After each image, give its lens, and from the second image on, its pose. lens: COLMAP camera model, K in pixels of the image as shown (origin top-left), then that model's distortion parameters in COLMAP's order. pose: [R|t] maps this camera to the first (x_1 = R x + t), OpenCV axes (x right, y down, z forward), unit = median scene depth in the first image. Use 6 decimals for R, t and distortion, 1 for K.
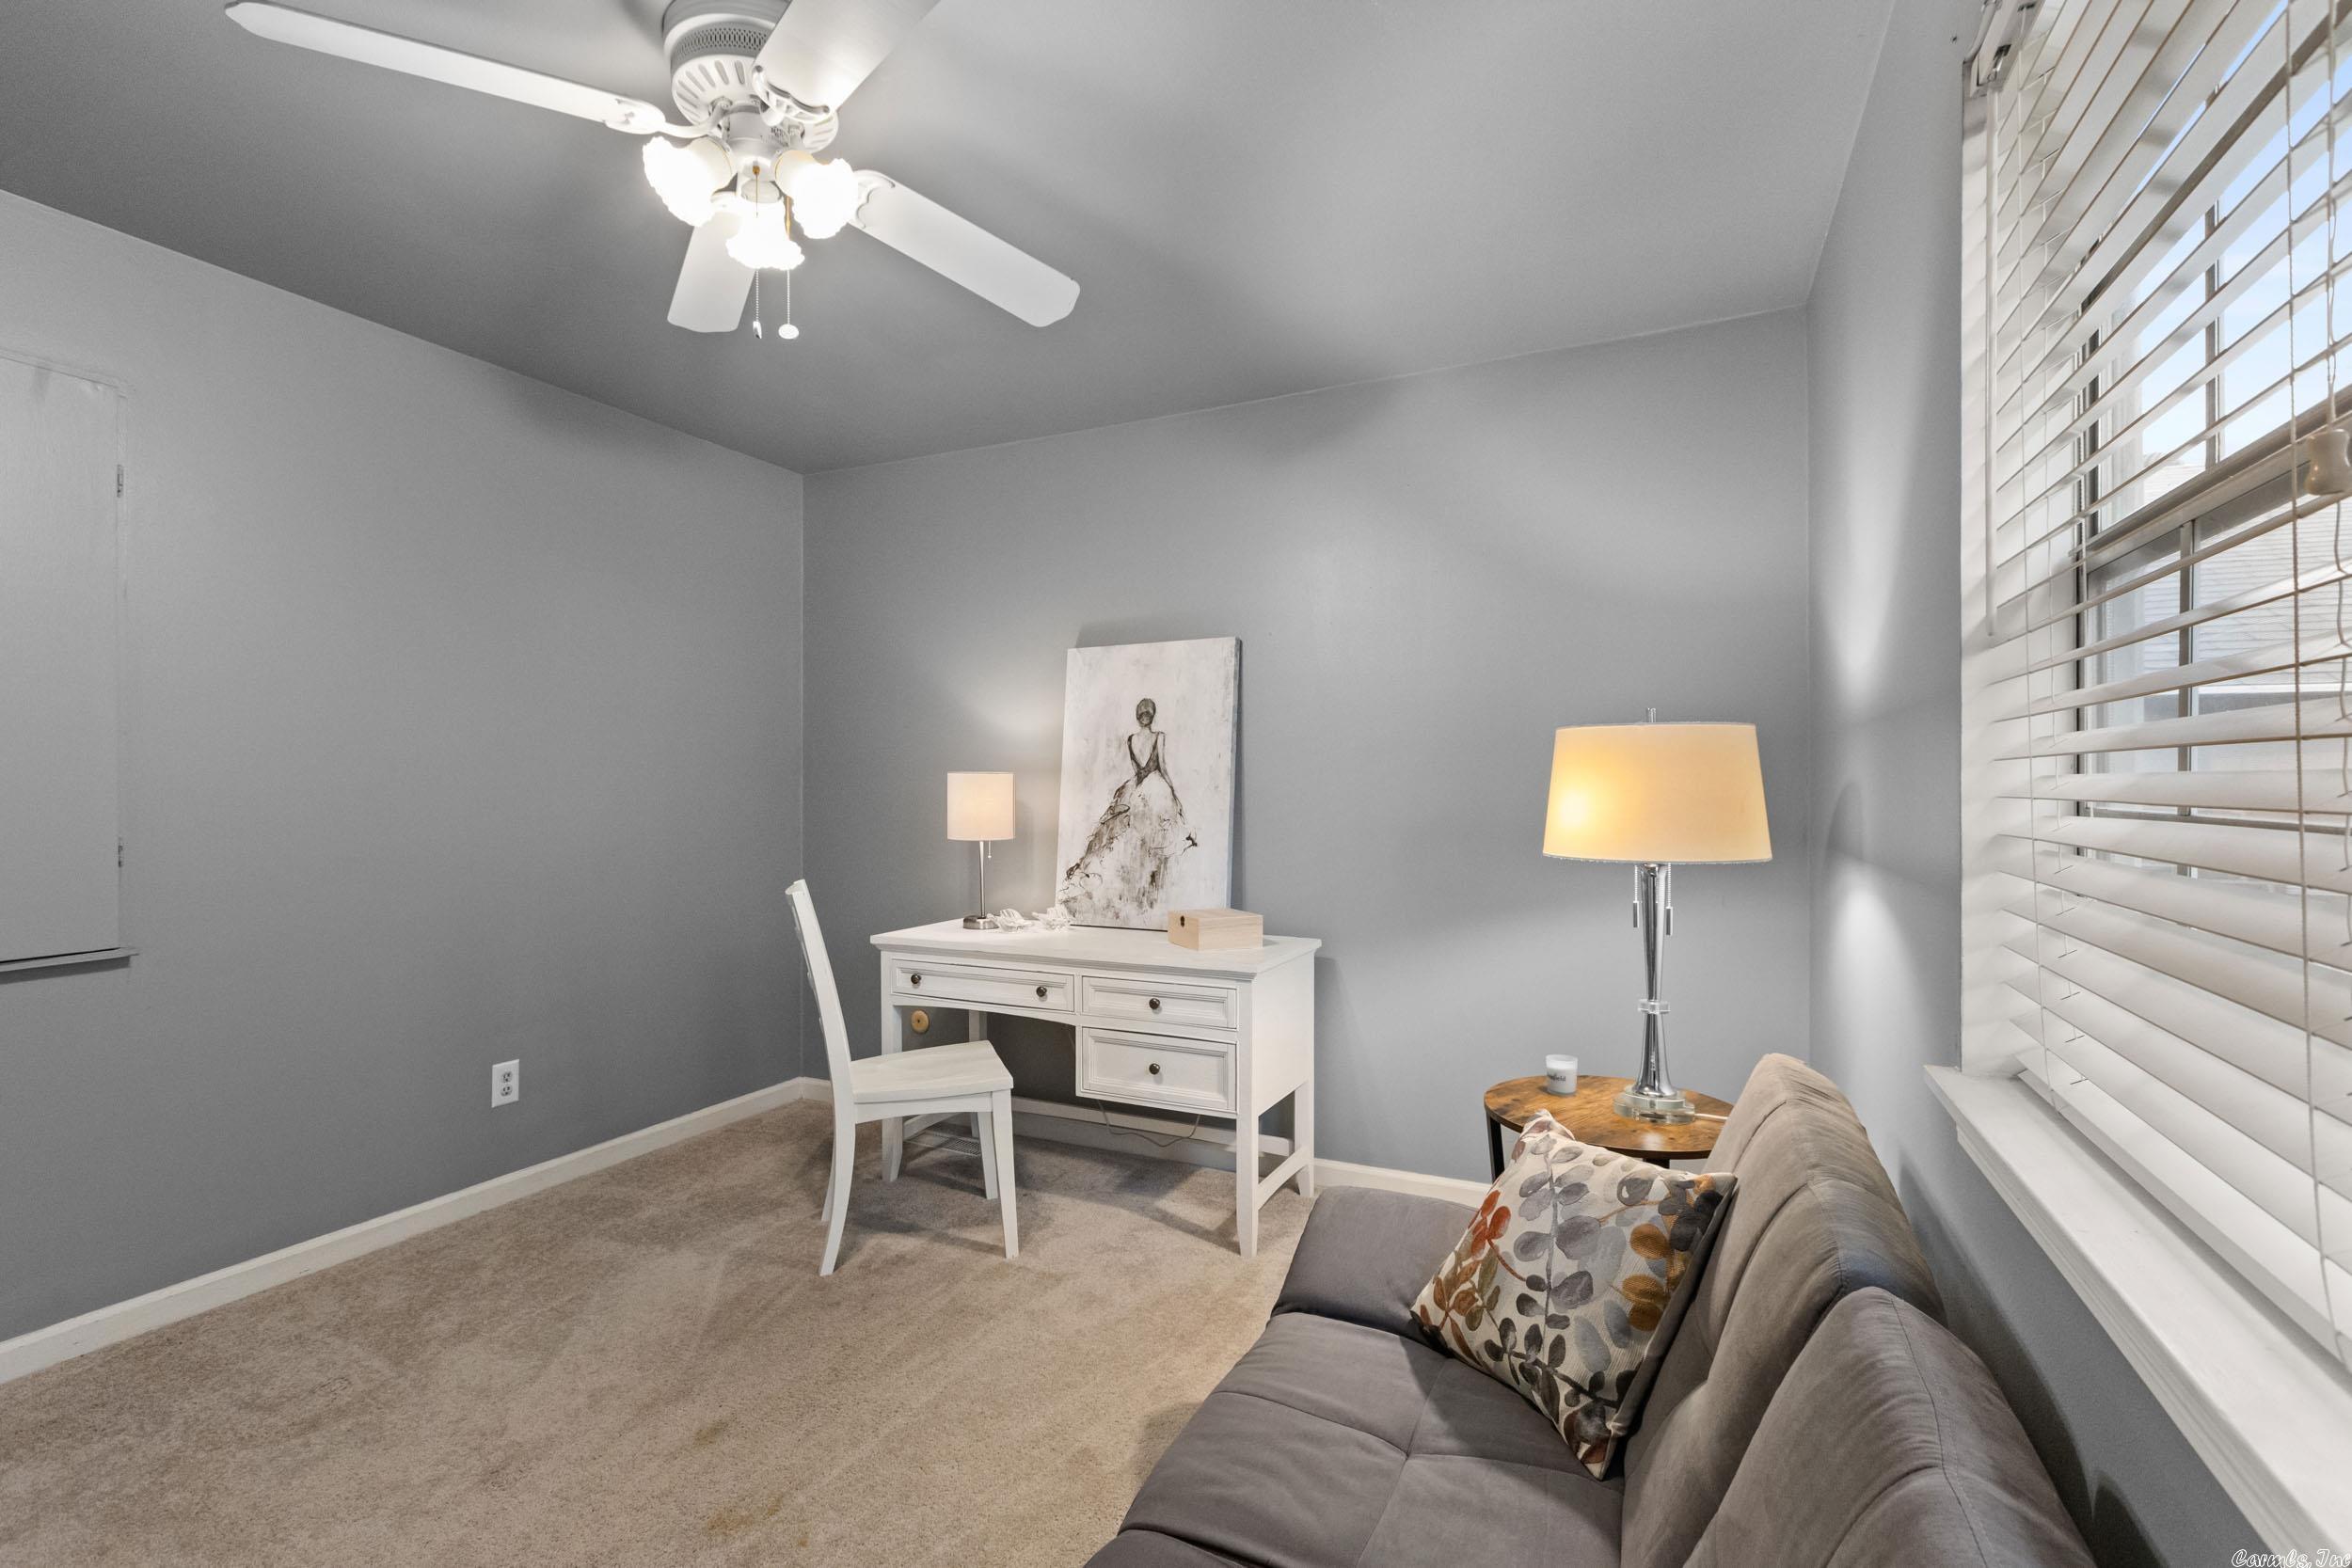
lens RADIAL K [[1062.2, 0, 1169.4], [0, 1062.2, 789.7], [0, 0, 1]] dist [-0.001856, -0.000106]
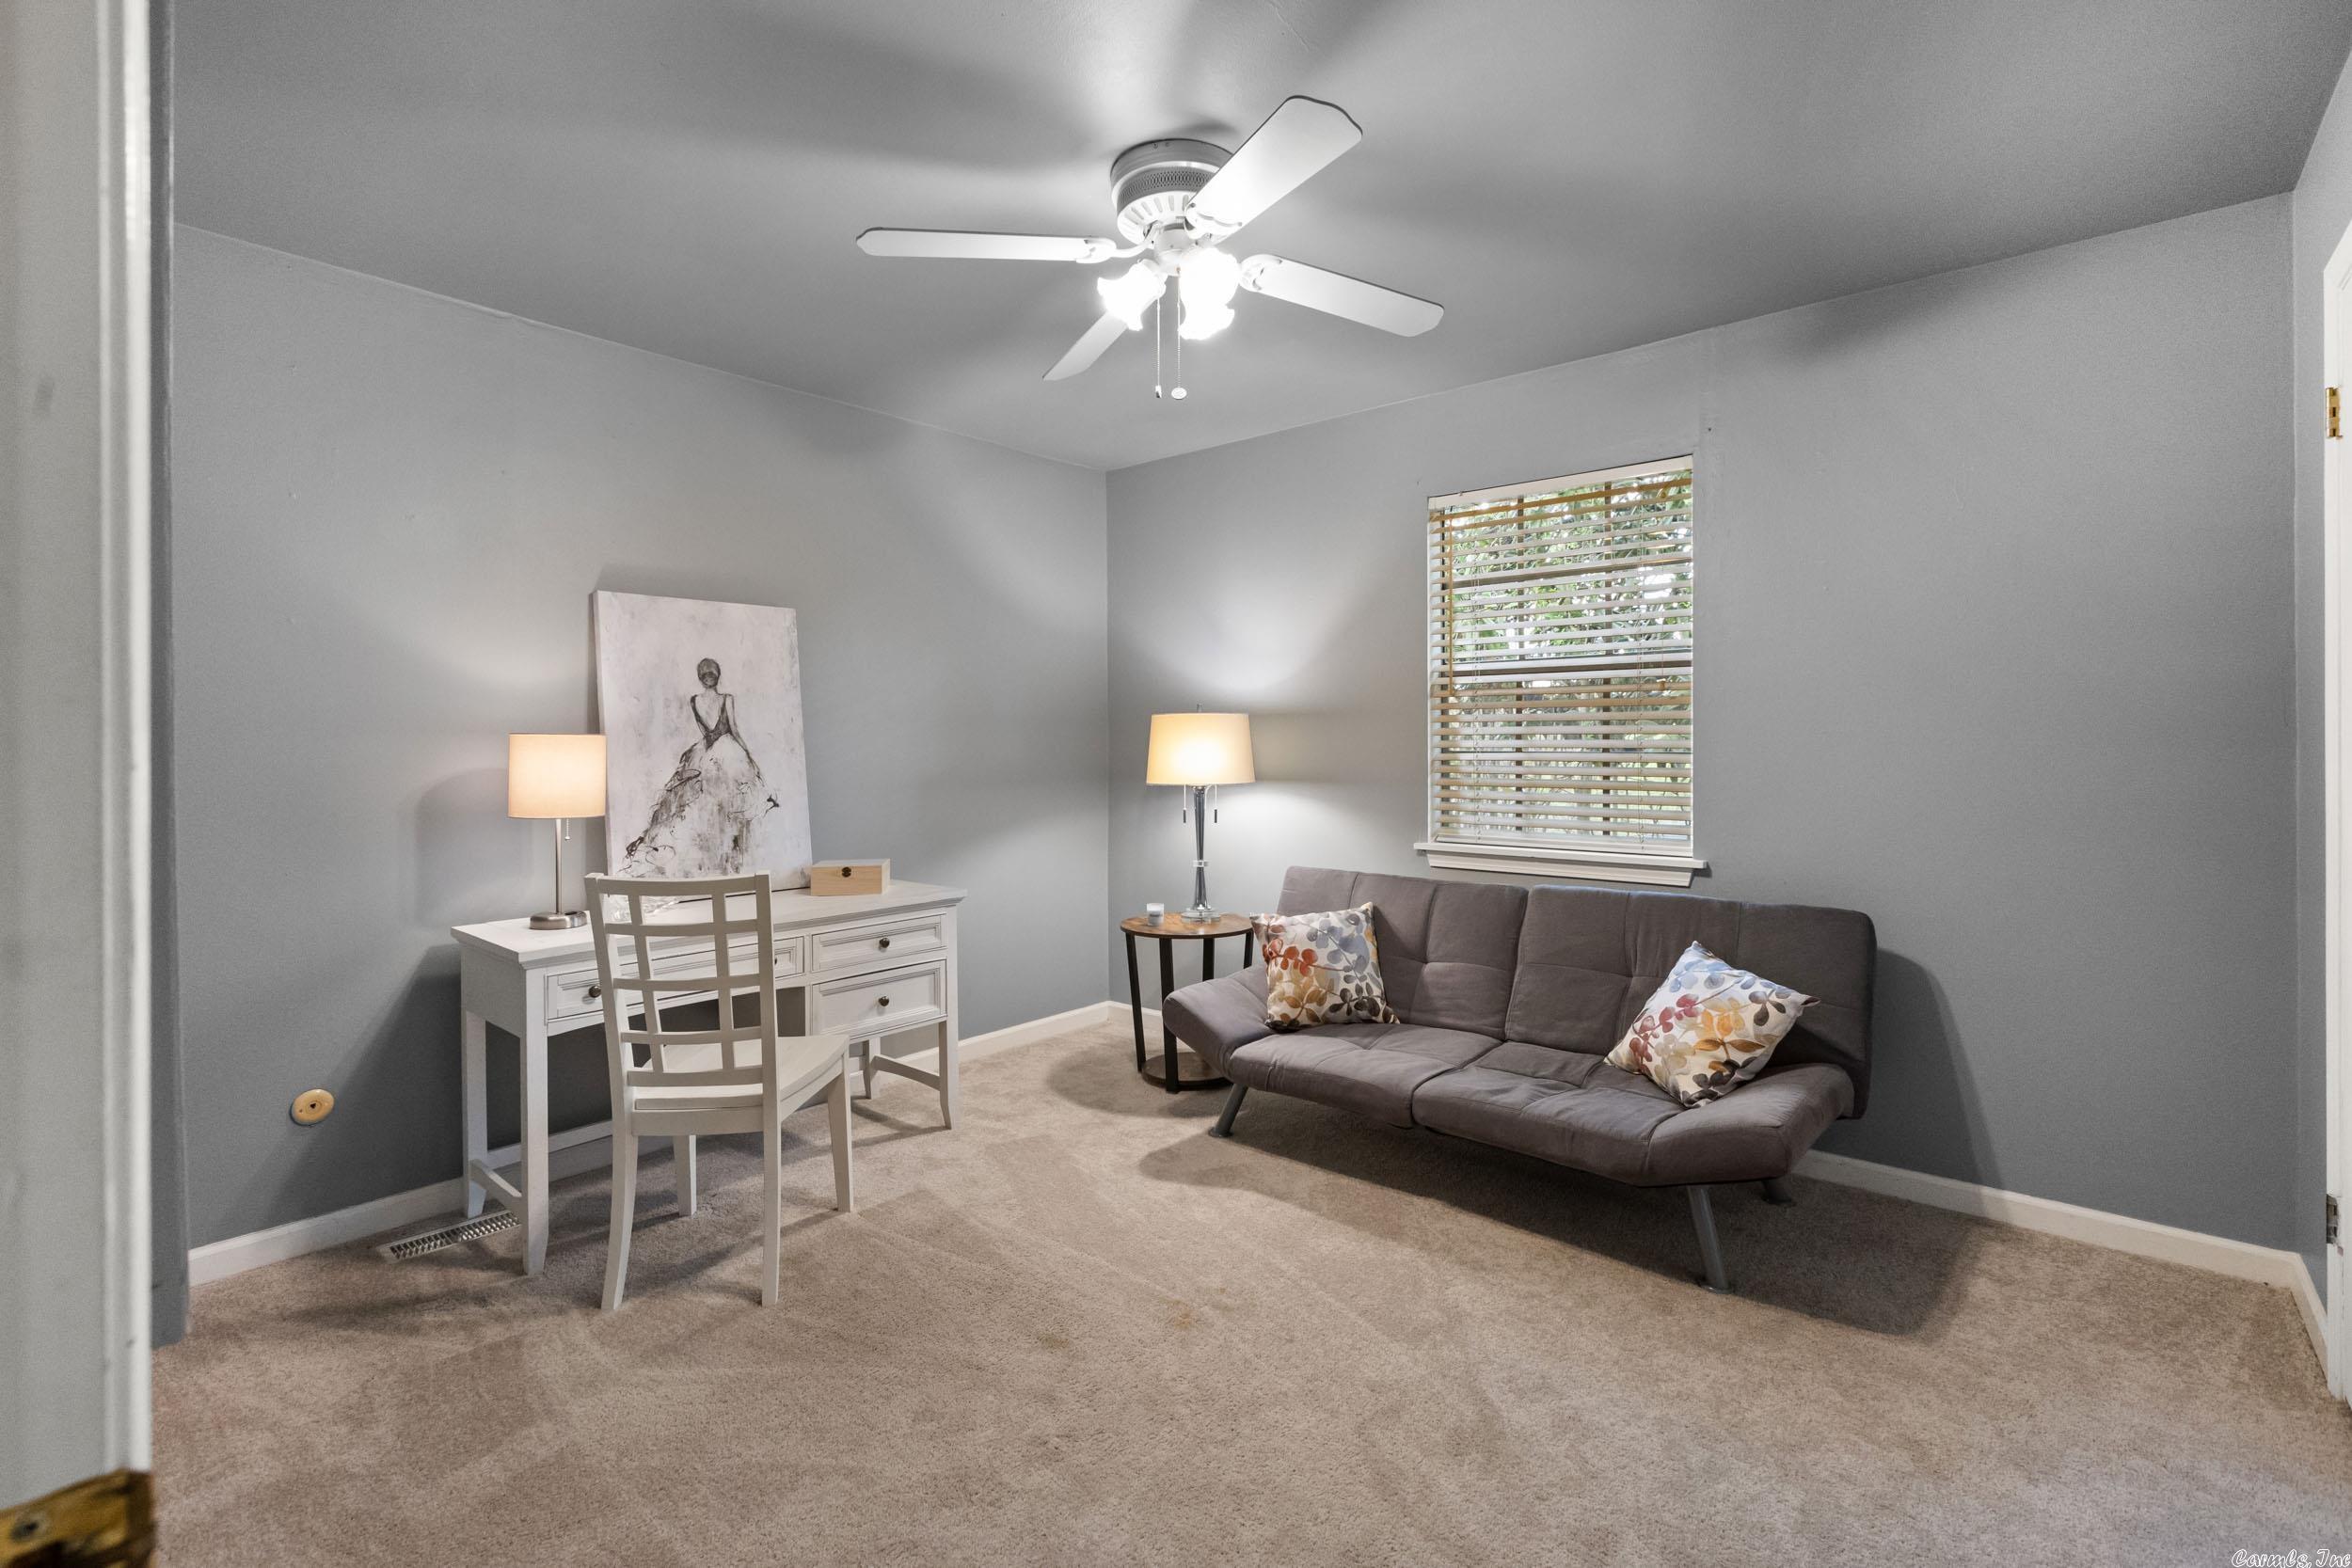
lens RADIAL K [[1080.6, 0, 1166.4], [0, 1080.6, 743.6], [0, 0, 1]] dist [-0.000285, -0.000212]
pose [[0.255873, -0.003059, 0.966706, -0.882633], [0.009263, 0.999957, 0.000713, -0.005747], [-0.966666, 0.008772, 0.255890, 0.356257]]
